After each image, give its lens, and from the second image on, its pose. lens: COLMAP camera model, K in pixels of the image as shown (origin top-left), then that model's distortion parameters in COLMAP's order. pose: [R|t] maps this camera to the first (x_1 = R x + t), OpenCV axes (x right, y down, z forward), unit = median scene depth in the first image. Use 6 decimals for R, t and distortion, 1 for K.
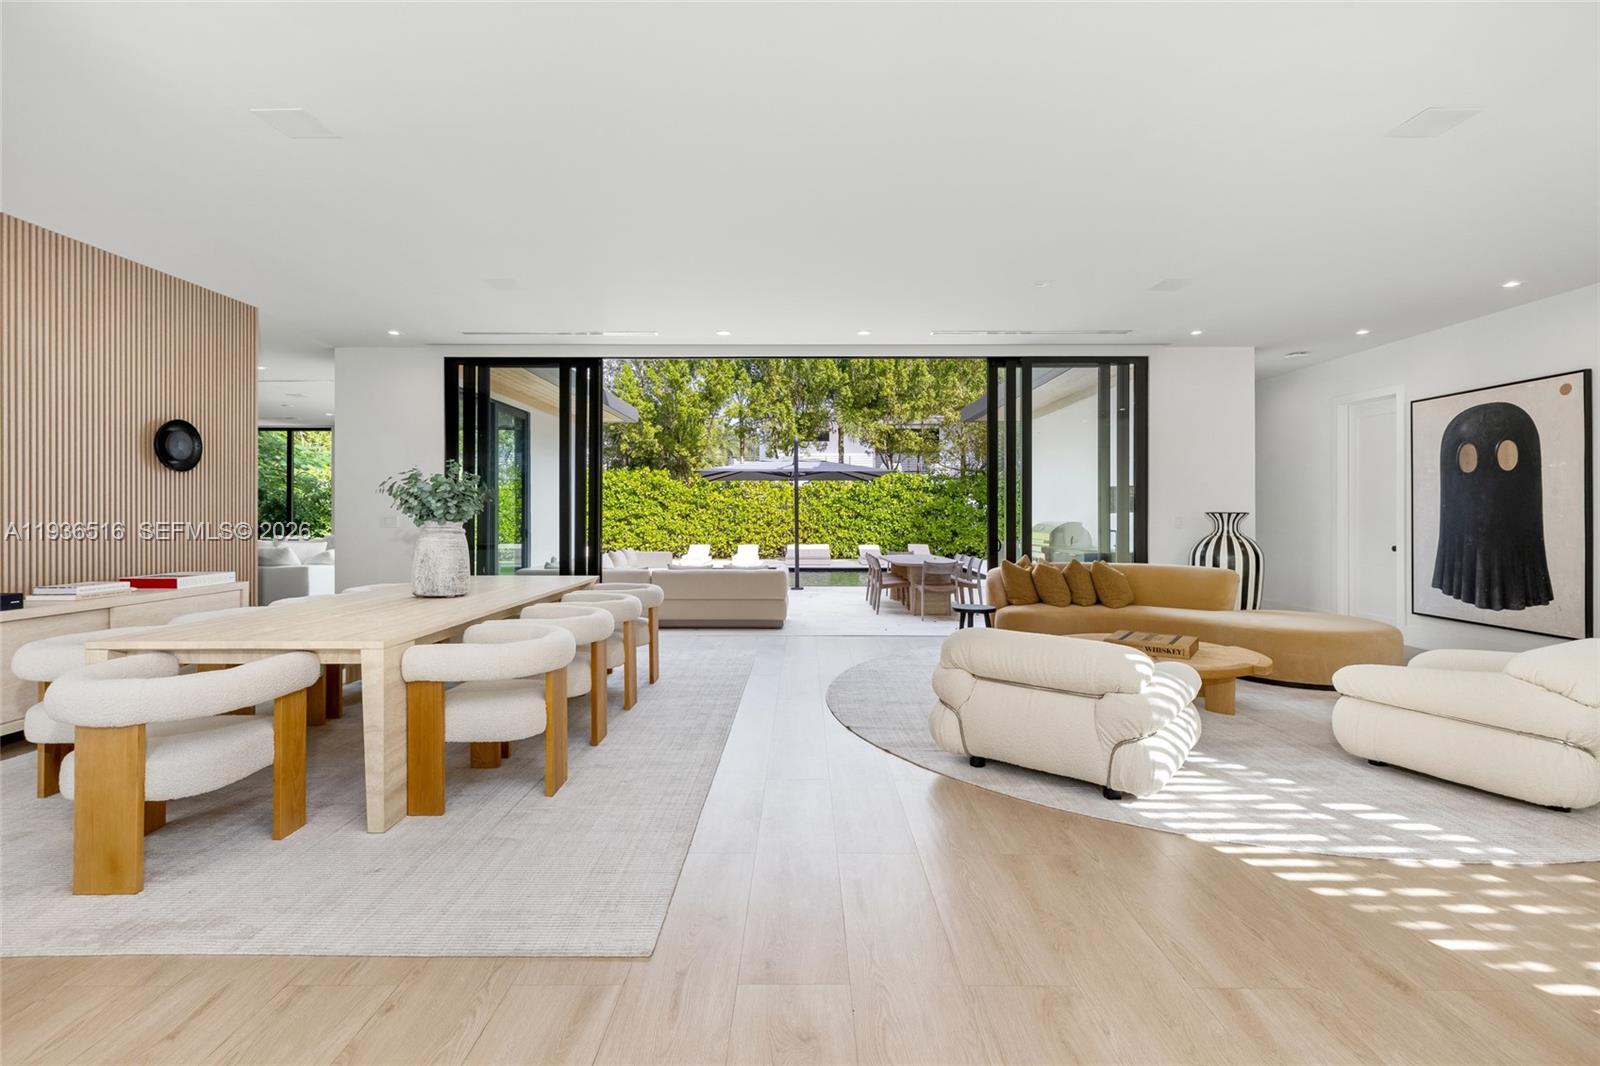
lens RADIAL K [[728.1, 0, 801.7], [0, 728.1, 511.5], [0, 0, 1]] dist [0.003954, 0.000244]
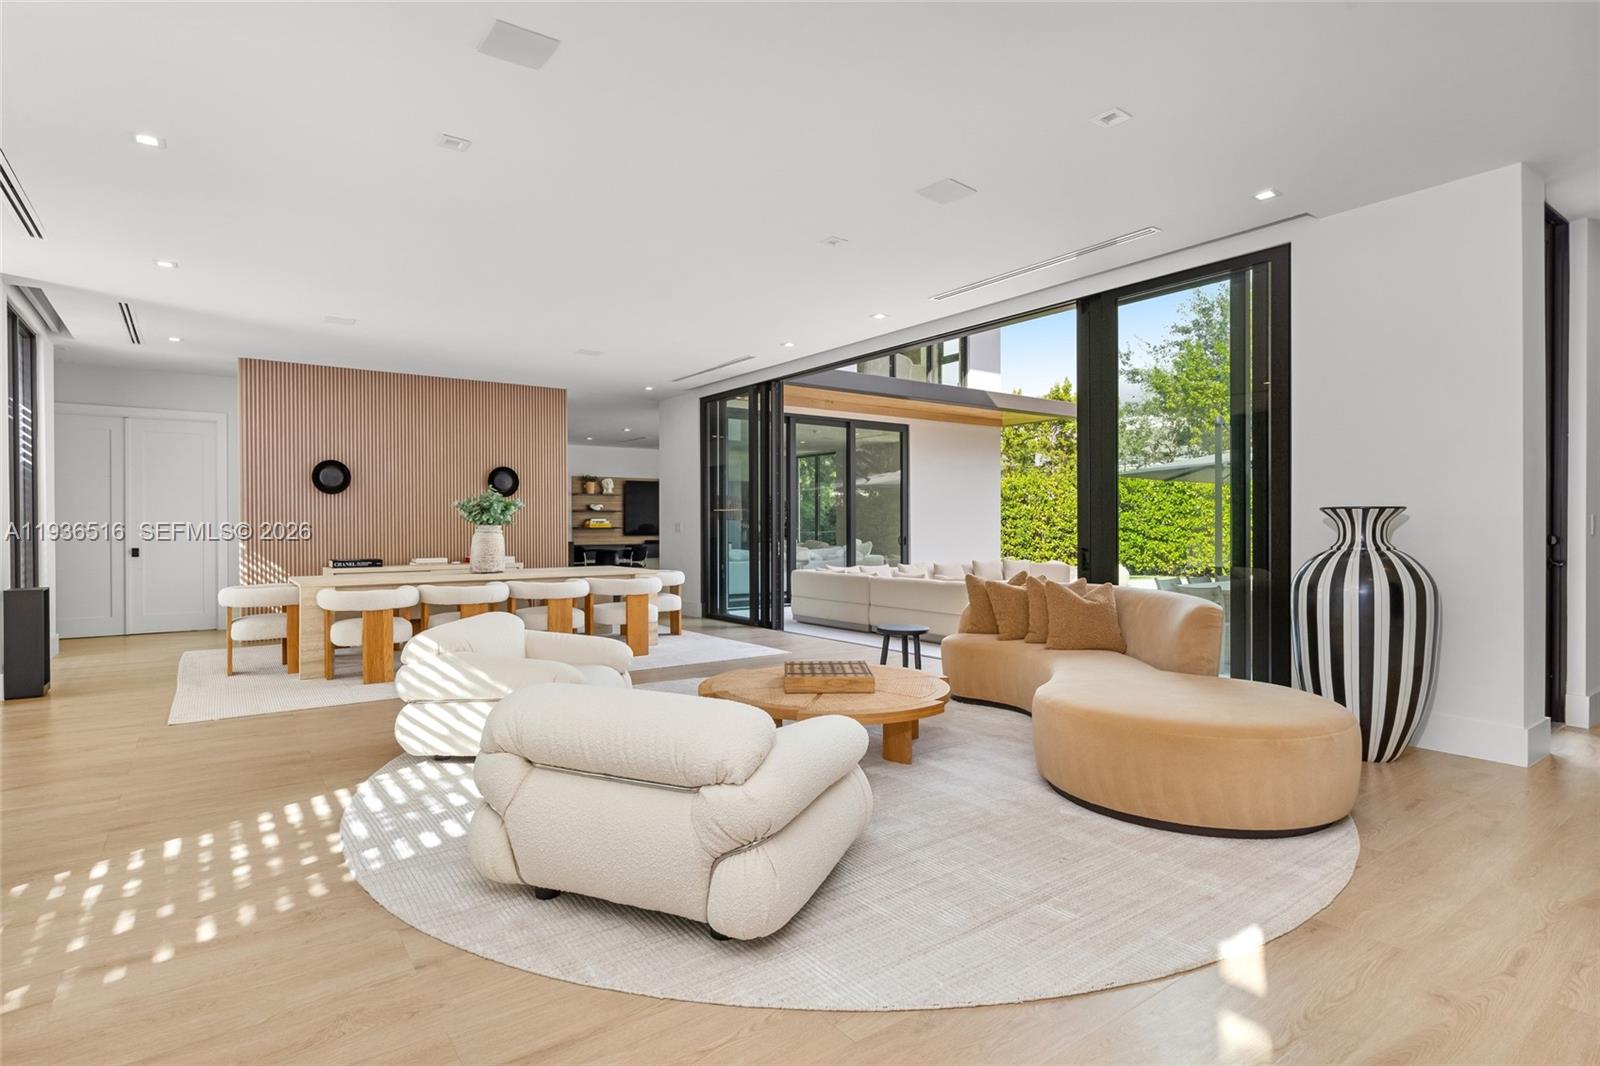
lens RADIAL K [[816.4, 0, 803.2], [0, 816.4, 531.5], [0, 0, 1]] dist [-0.003539, 0.003825]
pose [[0.596999, 0.002561, -0.802238, 0.878930], [0.006321, 0.999949, 0.007896, 0.012493], [0.802217, -0.009785, 0.596952, 0.338400]]
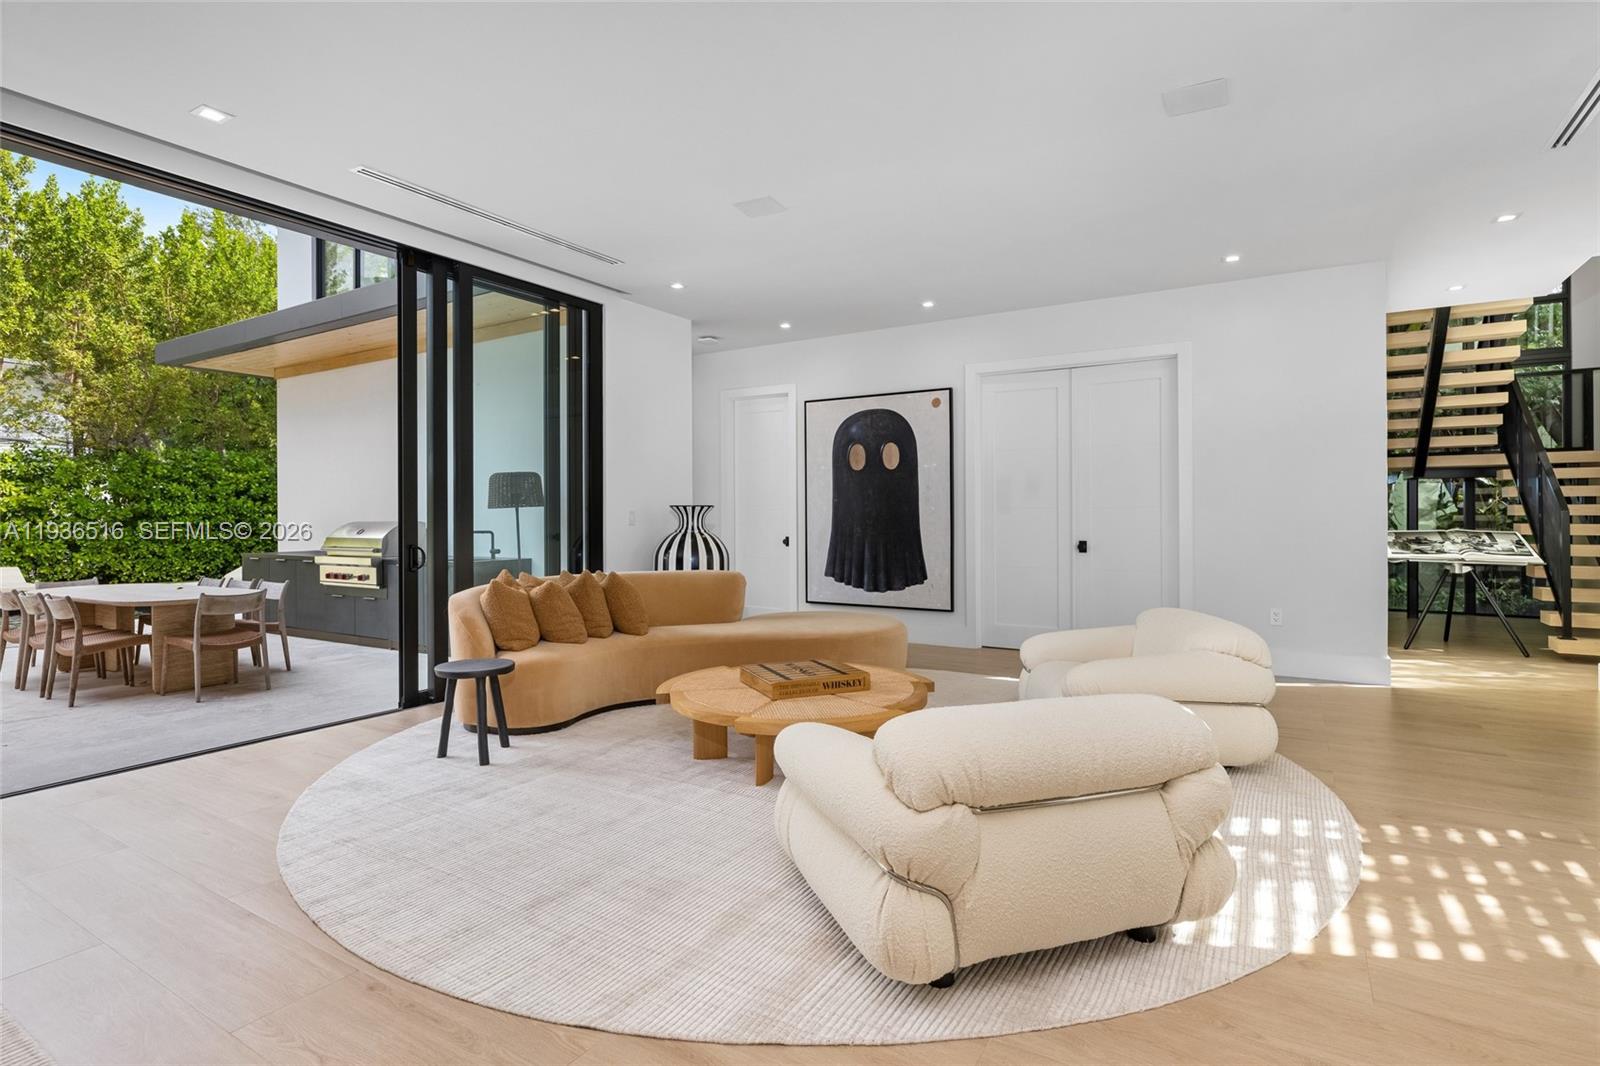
lens RADIAL K [[790.5, 0, 798.3], [0, 790.5, 516.7], [0, 0, 1]] dist [-0.007634, 0.002487]
pose [[0.524759, -0.004719, 0.851238, -0.151430], [0.001982, 0.999989, 0.004321, 0.011591], [-0.851248, -0.000580, 0.524763, 0.437485]]
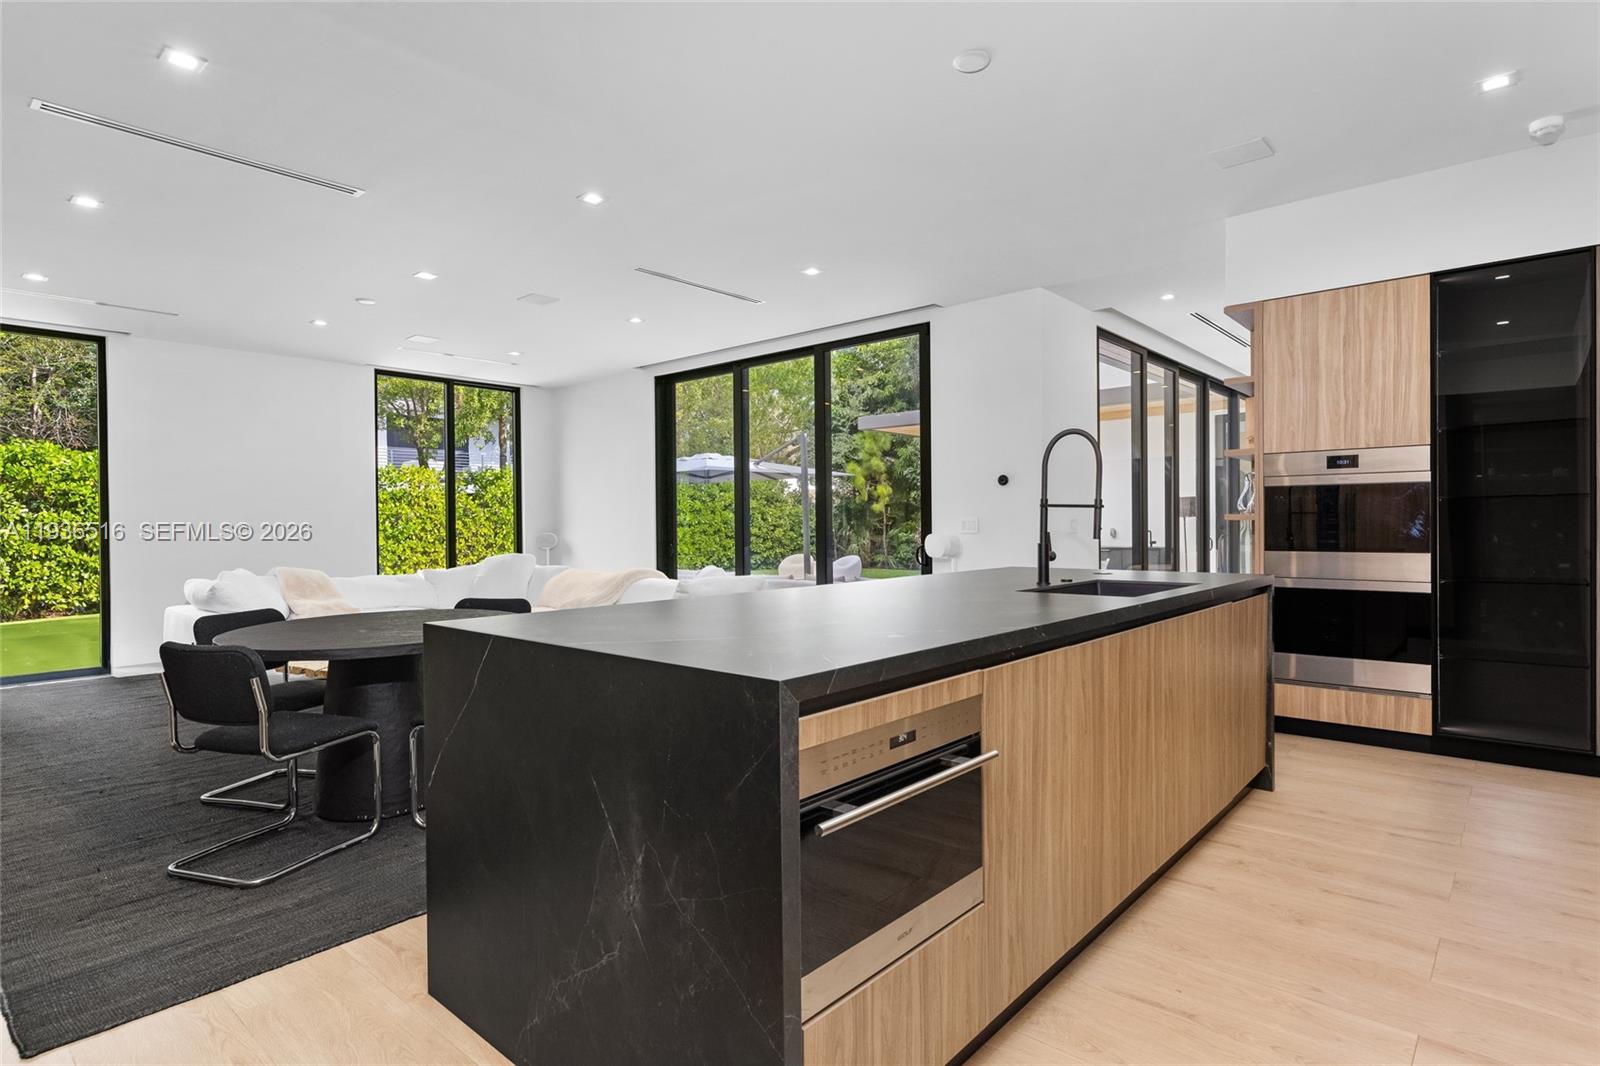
lens RADIAL K [[840.9, 0, 795.1], [0, 840.9, 536.2], [0, 0, 1]] dist [0.013406, 0.000165]
pose [[0.668500, -0.018092, 0.743492, -1.645495], [0.008782, 0.999826, 0.016434, 0.009231], [-0.743660, -0.004457, 0.668543, 0.726628]]
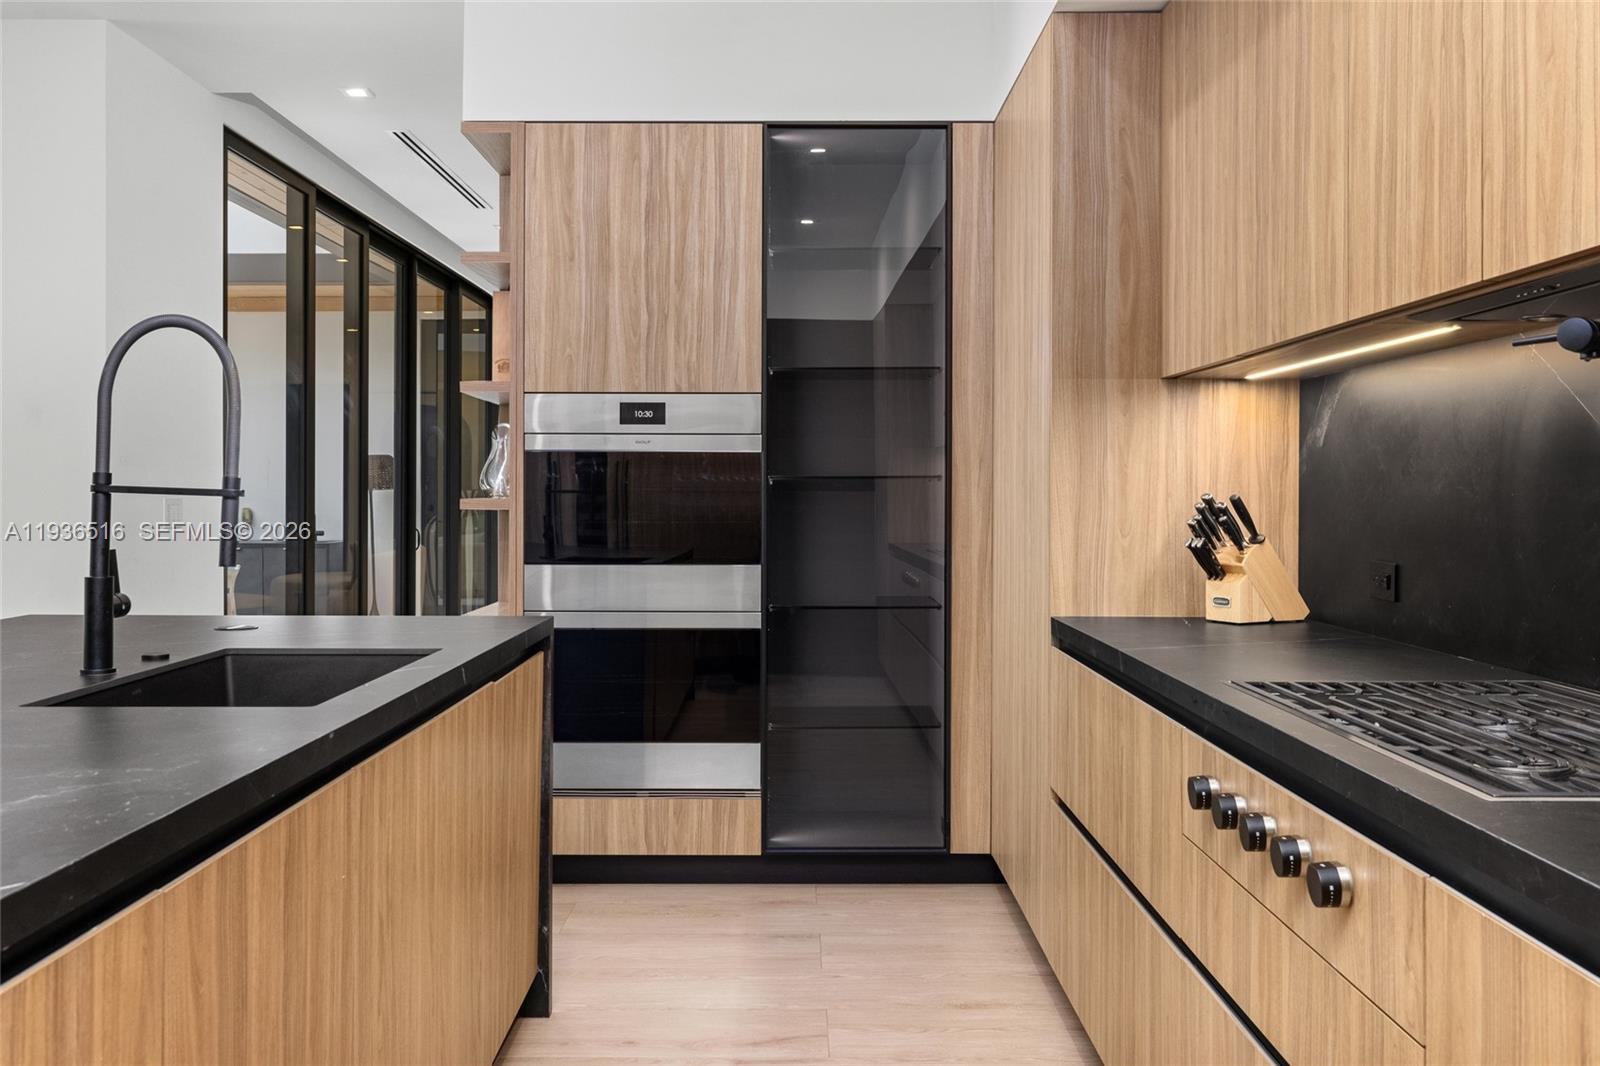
lens RADIAL K [[1406.3, 0, 803.7], [0, 1406.3, 481.8], [0, 0, 1]] dist [-0.011409, 0.004410]
pose [[-0.007094, 0.001195, 0.999974, -1.516654], [-0.002552, 0.999996, -0.001213, -0.002334], [-0.999972, -0.002561, -0.007091, 0.782100]]
